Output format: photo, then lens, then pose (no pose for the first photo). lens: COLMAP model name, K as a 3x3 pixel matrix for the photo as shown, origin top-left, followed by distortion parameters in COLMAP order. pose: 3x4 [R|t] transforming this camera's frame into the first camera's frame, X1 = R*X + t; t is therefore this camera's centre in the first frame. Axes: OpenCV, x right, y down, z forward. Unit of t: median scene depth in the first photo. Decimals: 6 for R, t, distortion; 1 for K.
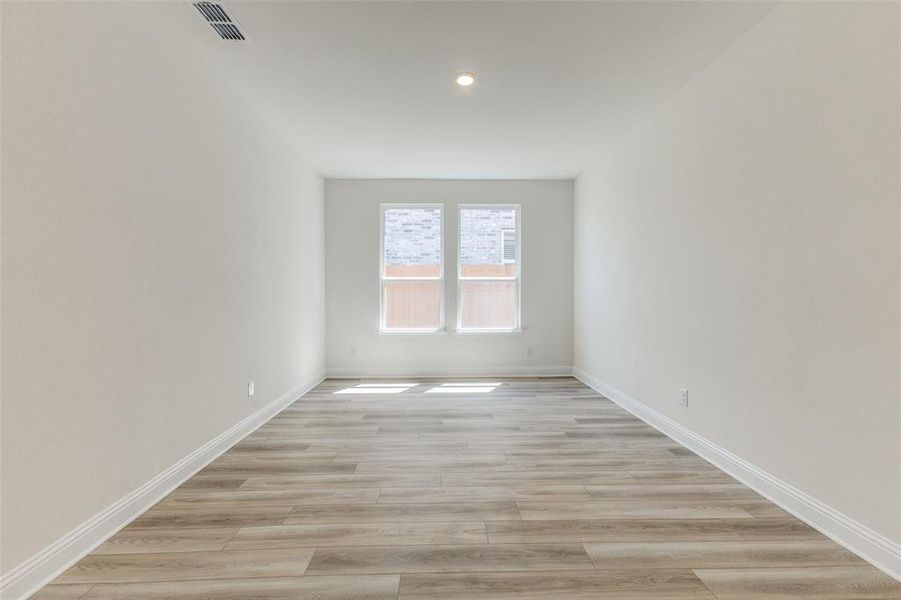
lens RADIAL K [[387.5, 0, 451.2], [0, 387.5, 298.9], [0, 0, 1]] dist [0.006129, 0.000232]
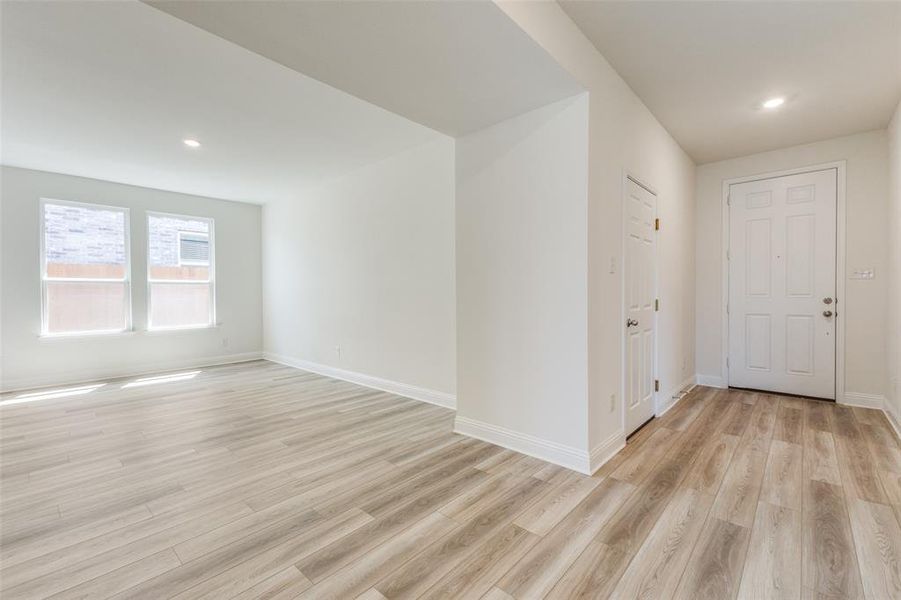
lens RADIAL K [[387.5, 0, 451.2], [0, 387.5, 298.9], [0, 0, 1]] dist [0.006129, 0.000232]
pose [[0.693453, -0.014129, 0.720364, -0.174947], [0.015994, 0.999863, 0.004215, 0.005835], [-0.720325, 0.008599, 0.693584, -0.338522]]
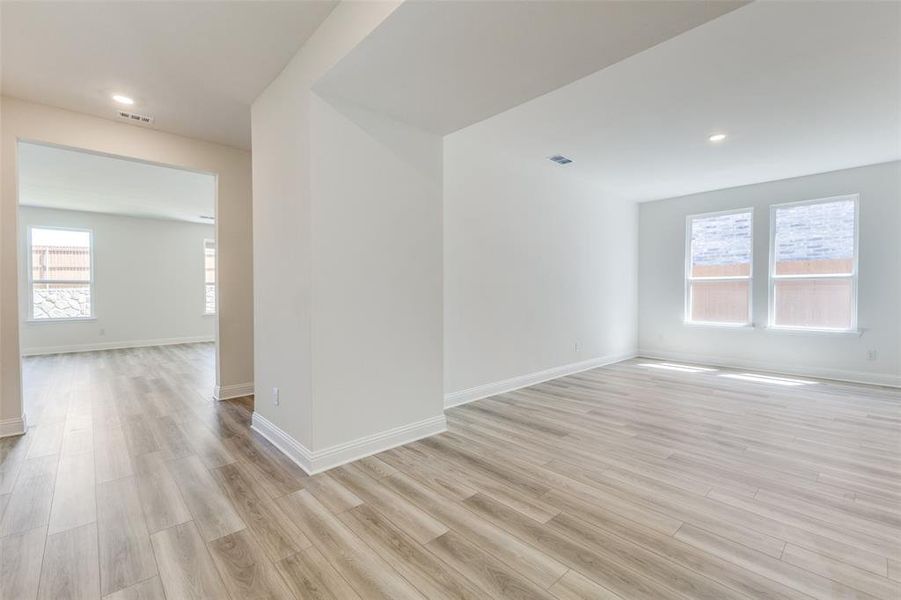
lens RADIAL K [[387.5, 0, 451.2], [0, 387.5, 298.9], [0, 0, 1]] dist [0.006129, 0.000232]
pose [[0.657288, 0.015371, -0.753483, 0.242967], [-0.011401, 0.999880, 0.010452, 0.005059], [0.753553, 0.001720, 0.657385, -0.328604]]
